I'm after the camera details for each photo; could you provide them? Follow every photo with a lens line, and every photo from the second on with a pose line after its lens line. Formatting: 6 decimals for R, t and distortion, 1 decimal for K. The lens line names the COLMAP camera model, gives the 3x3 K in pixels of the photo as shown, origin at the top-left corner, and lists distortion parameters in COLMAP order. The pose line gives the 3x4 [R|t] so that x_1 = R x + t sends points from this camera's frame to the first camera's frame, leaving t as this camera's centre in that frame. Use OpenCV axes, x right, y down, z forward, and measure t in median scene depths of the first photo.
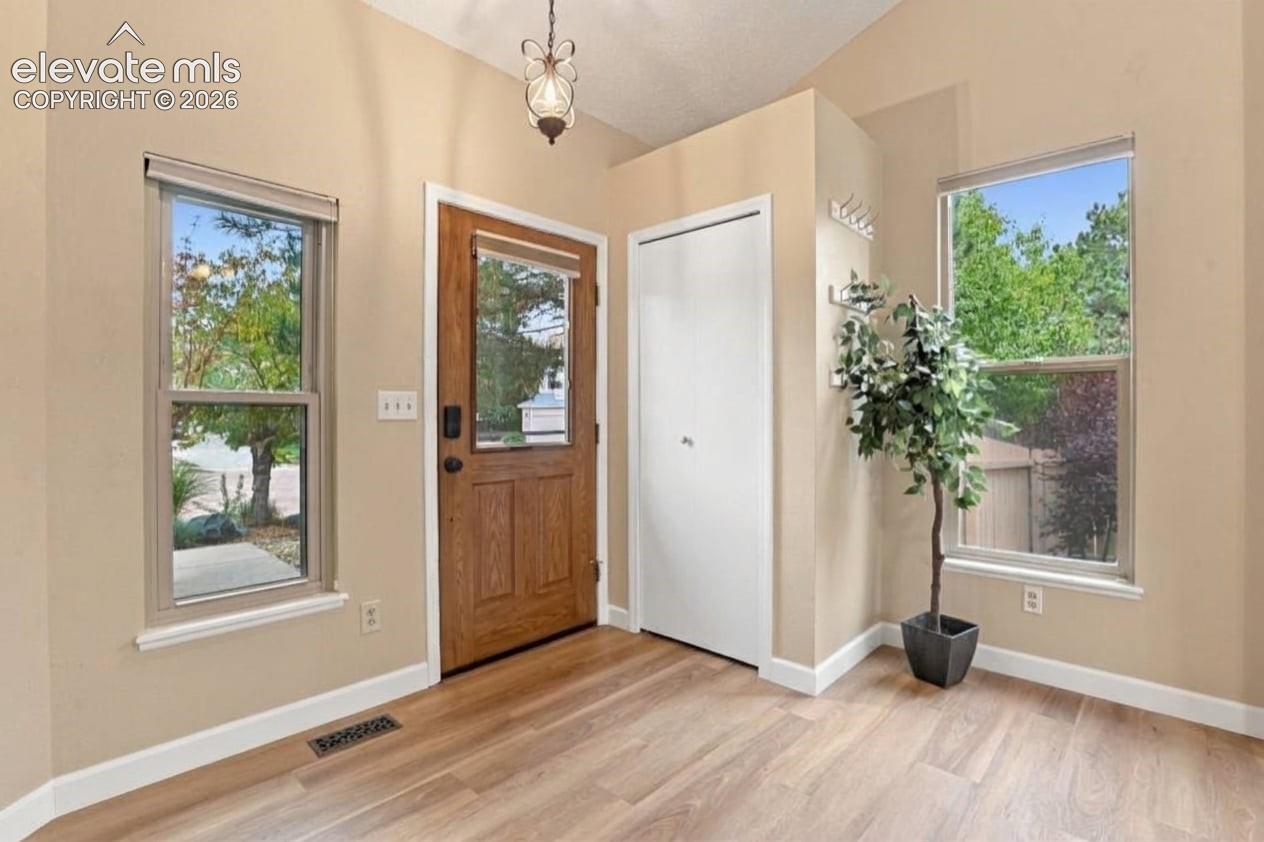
lens RADIAL K [[606.7, 0, 643.0], [0, 606.7, 418.9], [0, 0, 1]] dist [-0.005321, -0.000863]
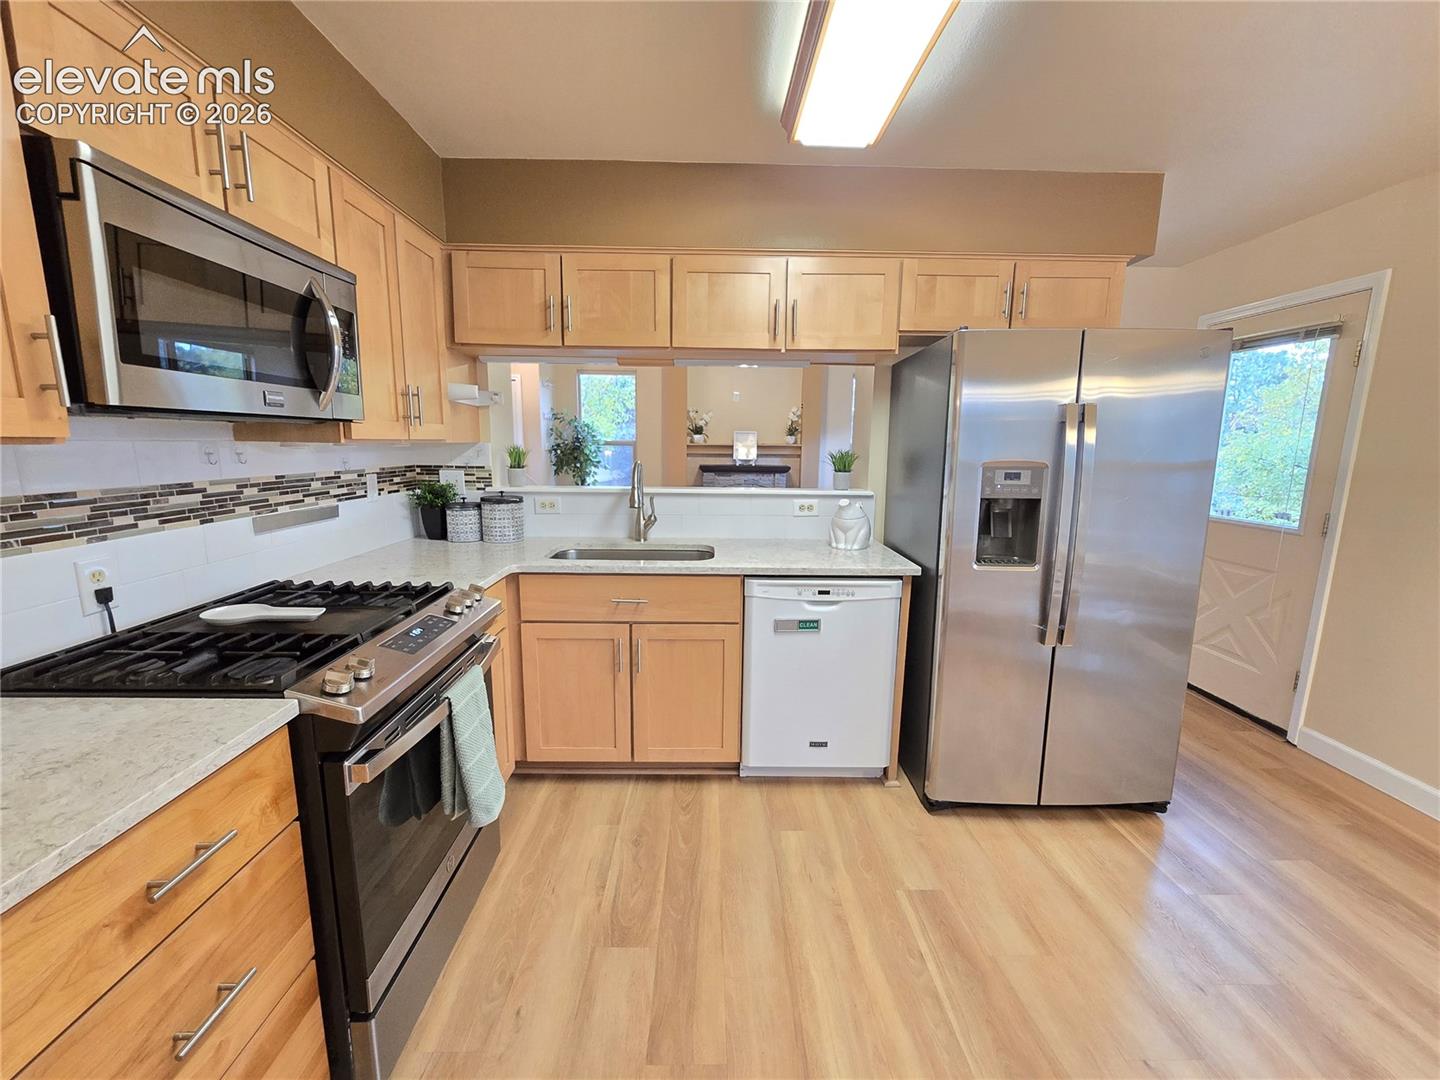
lens RADIAL K [[588.5, 0, 714.3], [0, 588.5, 543.6], [0, 0, 1]] dist [-0.002103, 0.000133]
pose [[0.725918, -0.112735, 0.678479, -0.937767], [-0.009447, 0.984748, 0.173731, -0.105812], [-0.687716, -0.132524, 0.713782, -1.374235]]
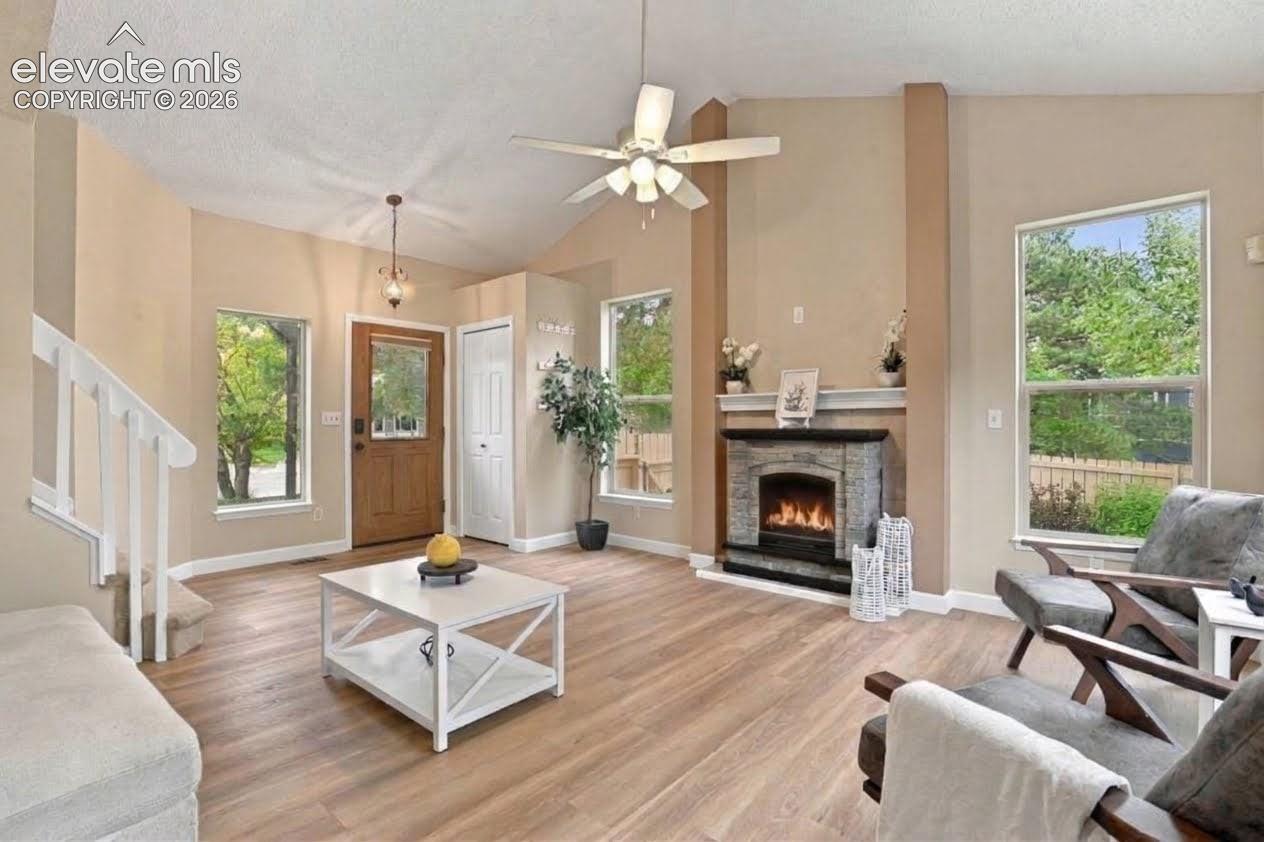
lens RADIAL K [[606.7, 0, 627.2], [0, 606.7, 423.5], [0, 0, 1]] dist [-0.005321, -0.000863]
pose [[0.999919, 0.000079, 0.012743, 0.569337], [-0.000091, 1.000000, 0.000974, -0.006353], [-0.012743, -0.000975, 0.999918, -1.075564]]
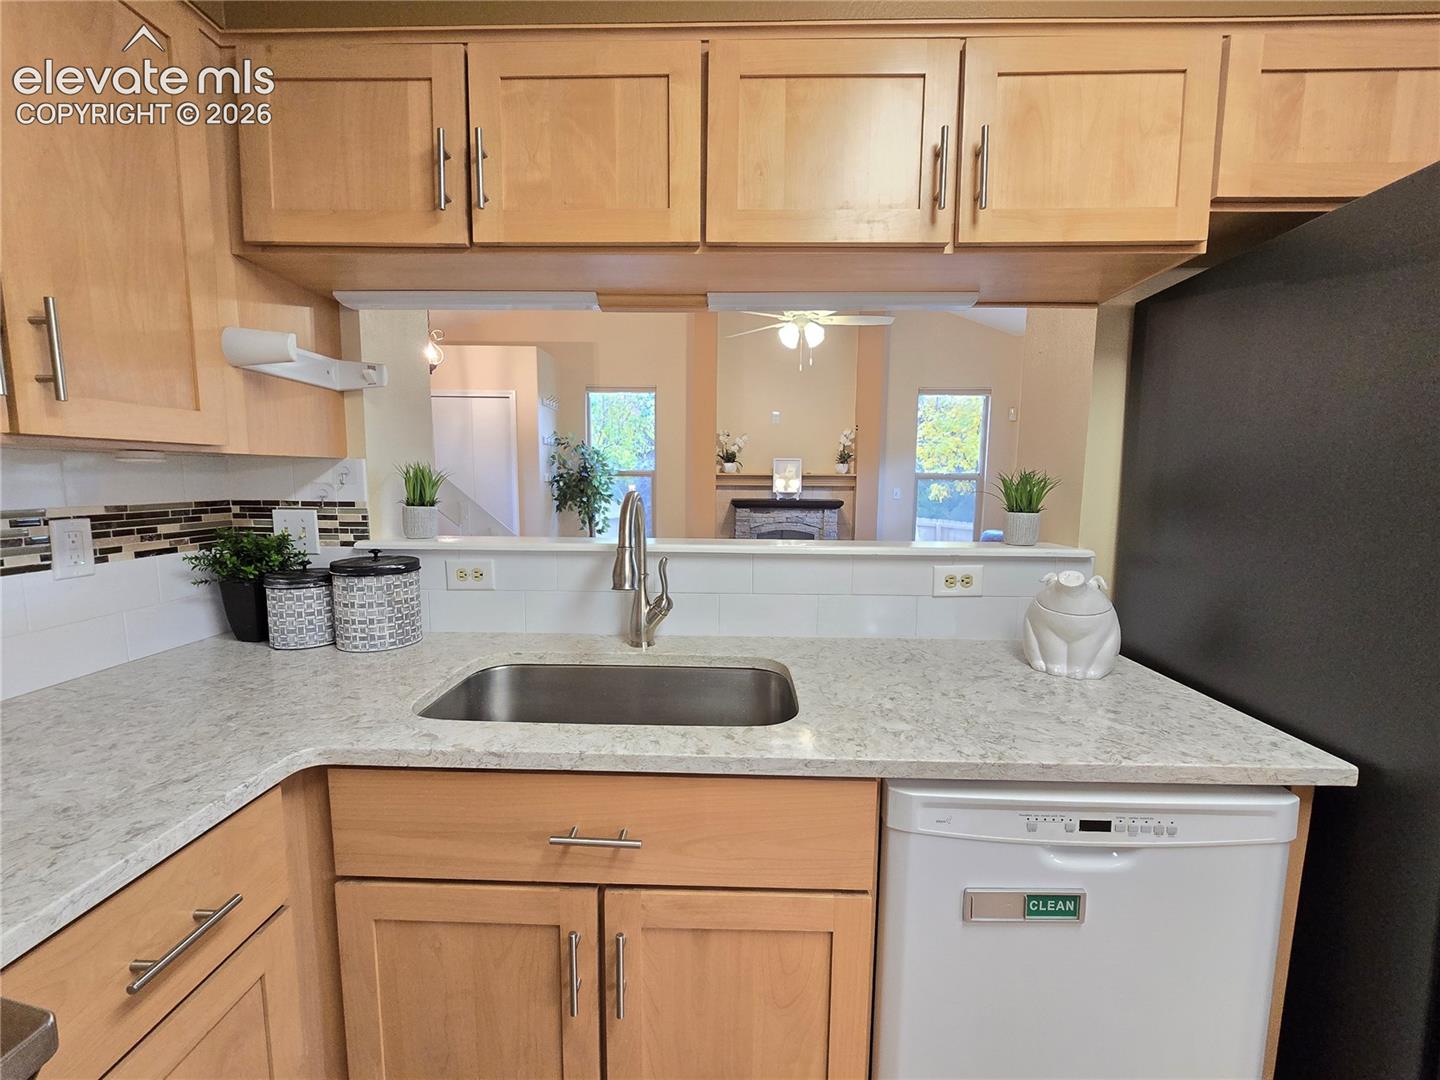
lens RADIAL K [[588.5, 0, 714.0], [0, 588.5, 545.4], [0, 0, 1]] dist [-0.002103, 0.000133]
pose [[0.754070, -0.074398, 0.652566, -0.626269], [-0.006025, 0.992738, 0.120142, -0.084783], [-0.656766, -0.094527, 0.748147, -0.987394]]
